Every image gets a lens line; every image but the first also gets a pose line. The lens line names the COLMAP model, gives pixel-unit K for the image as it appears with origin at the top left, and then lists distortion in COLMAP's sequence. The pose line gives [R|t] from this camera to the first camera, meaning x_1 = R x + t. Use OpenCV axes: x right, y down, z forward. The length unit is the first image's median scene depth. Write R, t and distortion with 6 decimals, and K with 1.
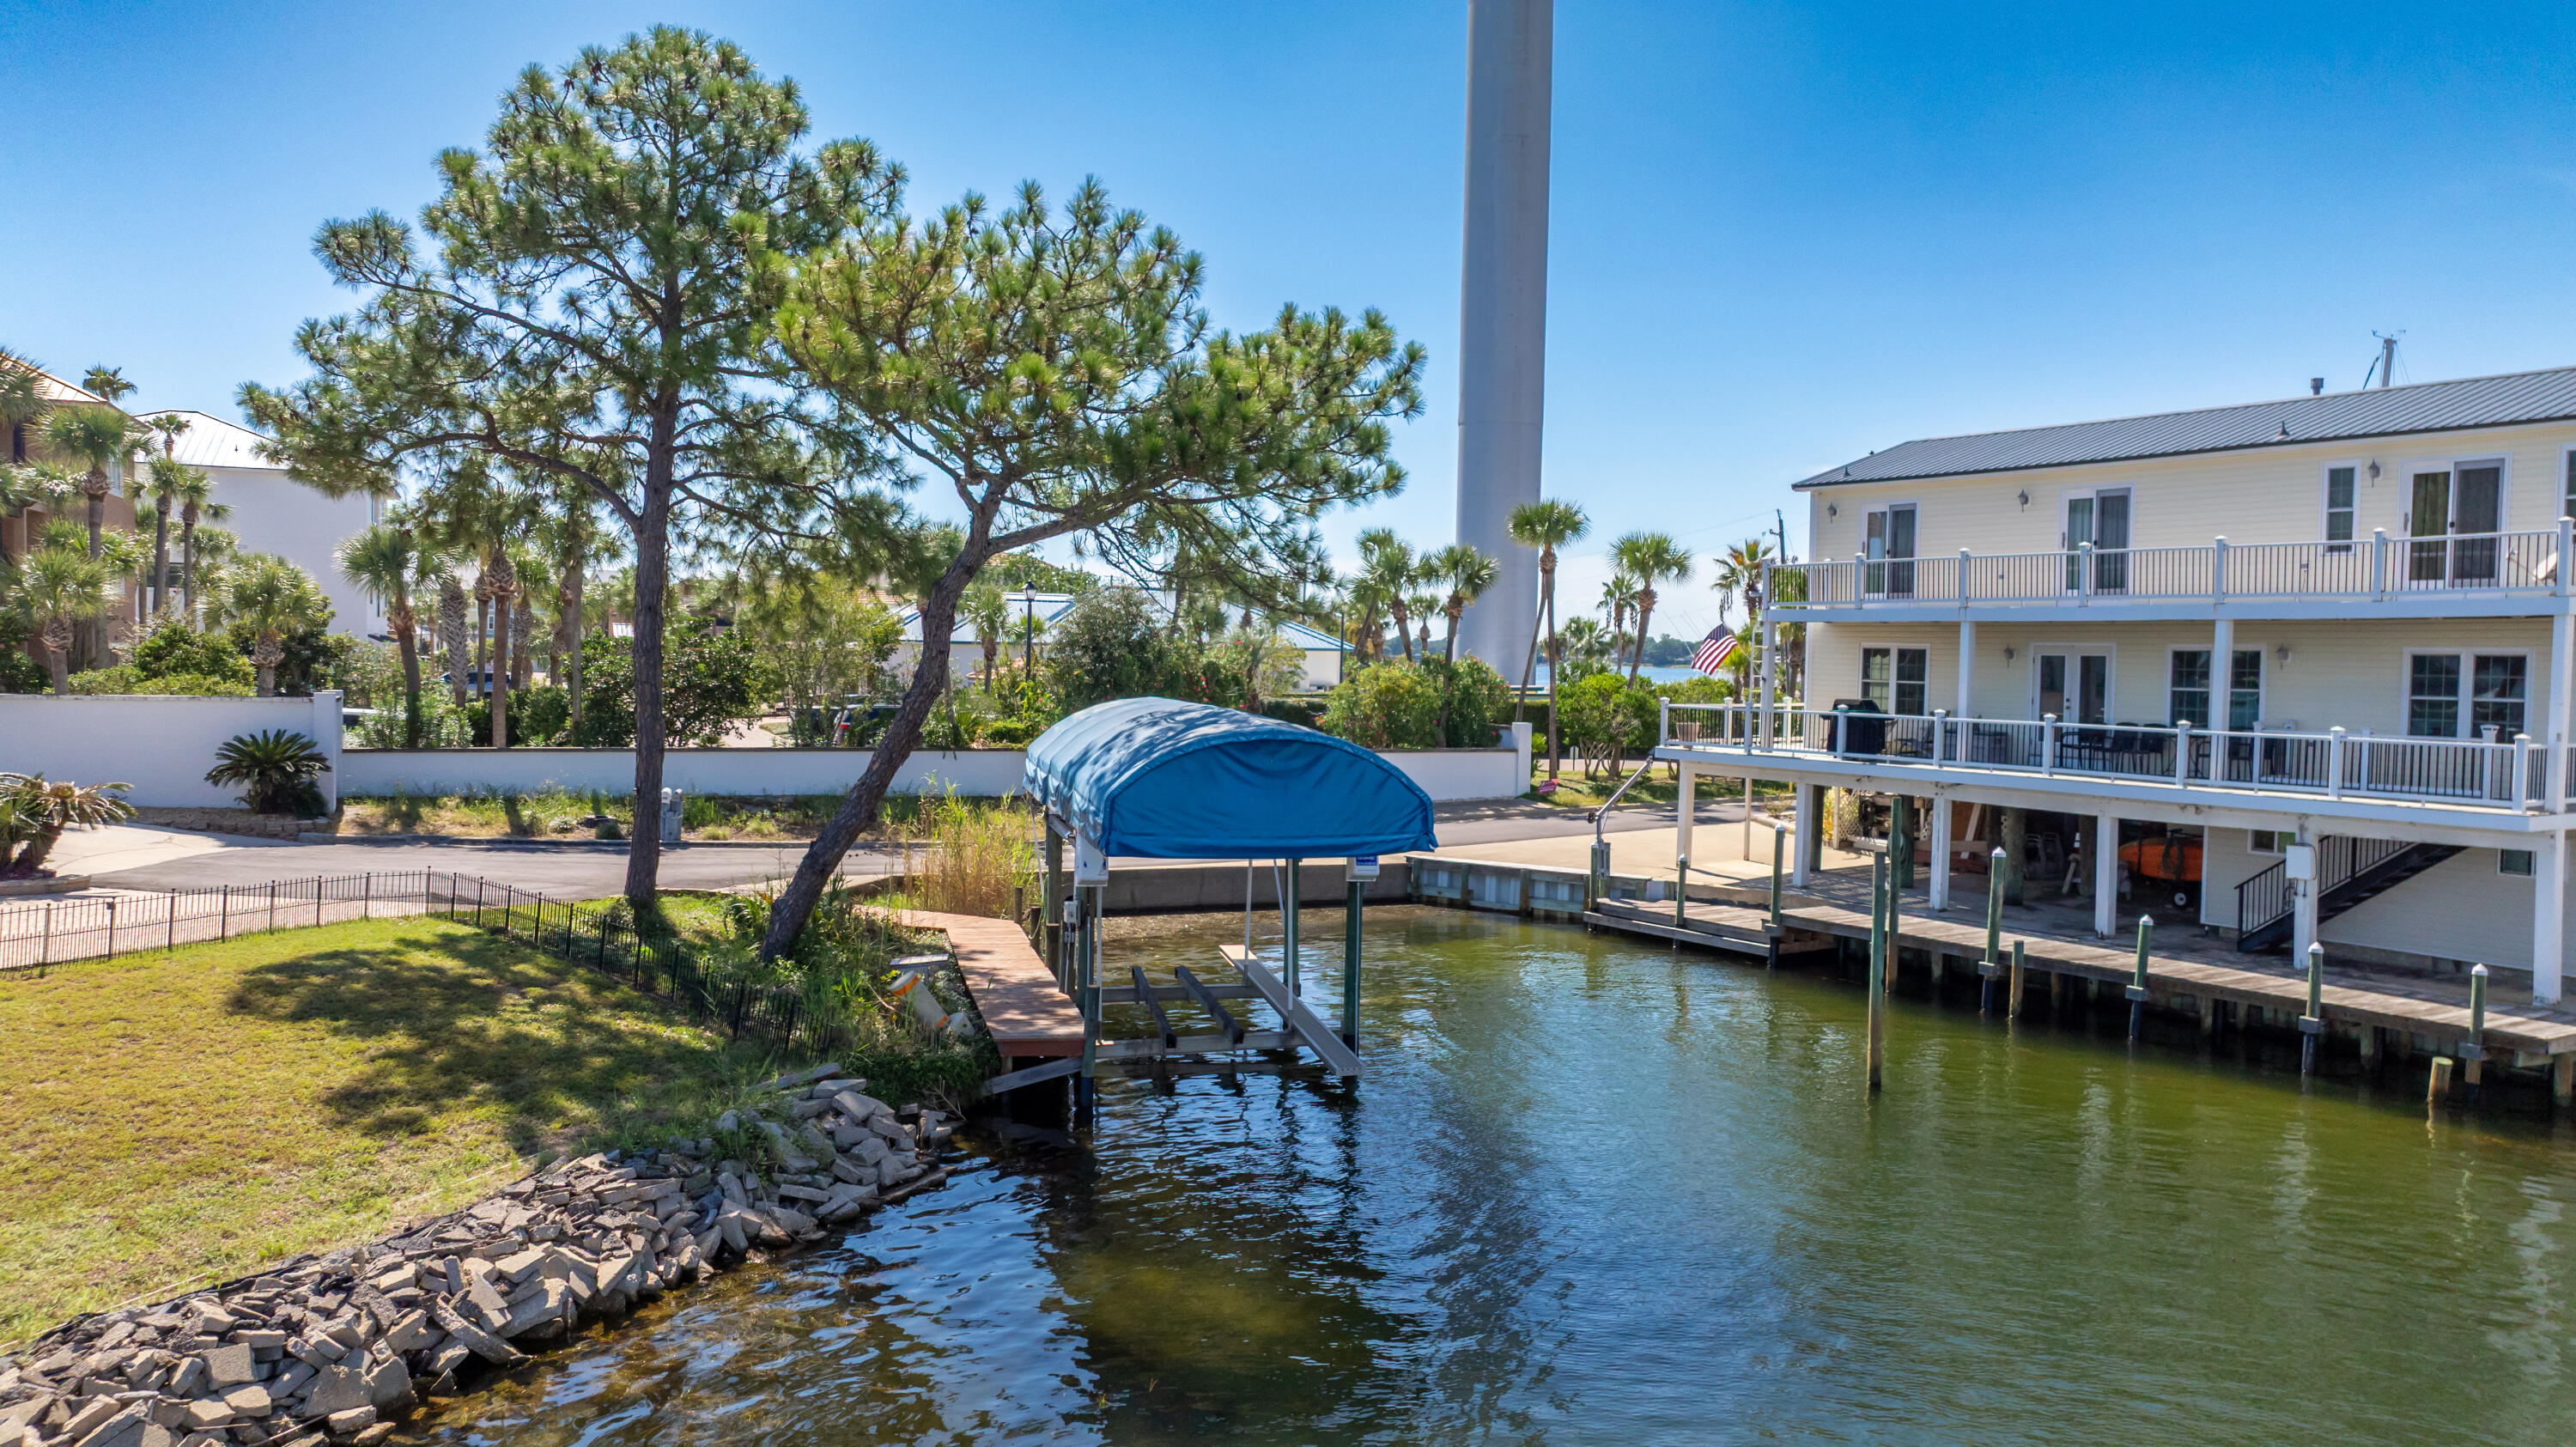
lens RADIAL K [[1725.9, 0, 1290.7], [0, 1725.9, 712.1], [0, 0, 1]] dist [-0.021077, 0.001040]
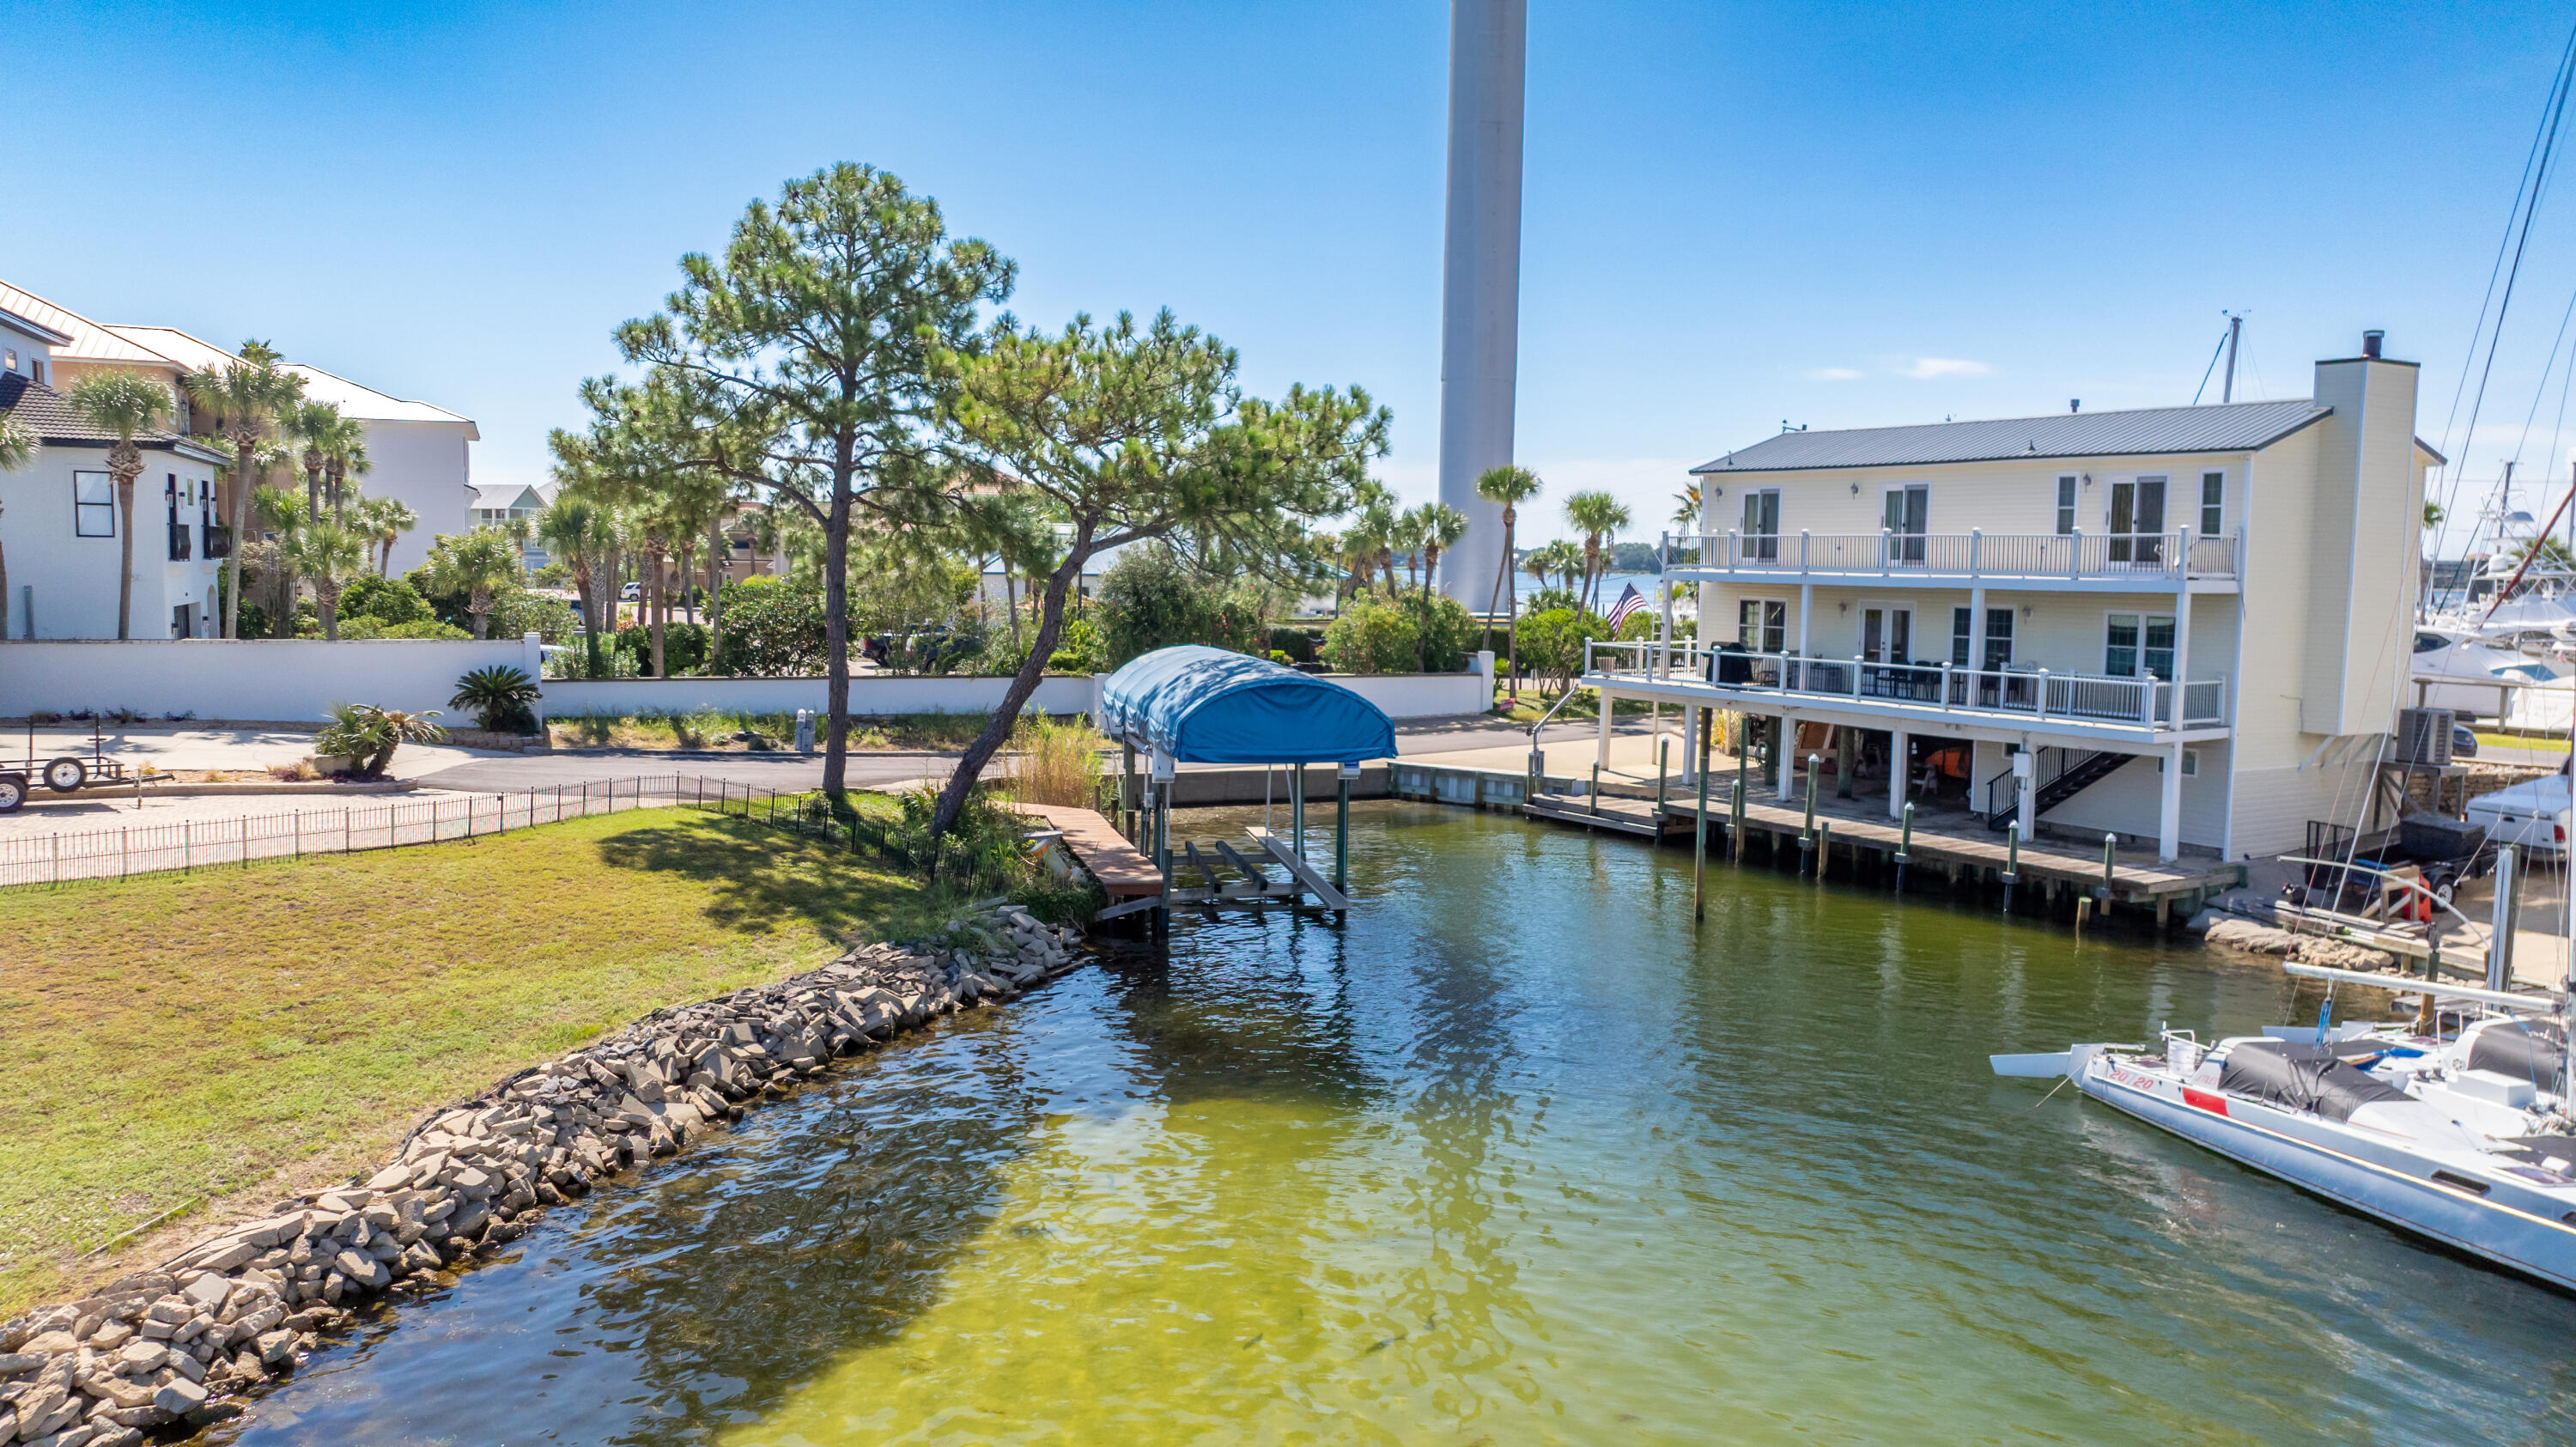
lens RADIAL K [[1715.3, 0, 1288.0], [0, 1715.3, 723.5], [0, 0, 1]] dist [0.002599, -0.097084]
pose [[0.999996, -0.002593, -0.001031, -0.006751], [0.002650, 0.998160, 0.060570, -0.030594], [0.000872, -0.060573, 0.998163, -0.371970]]
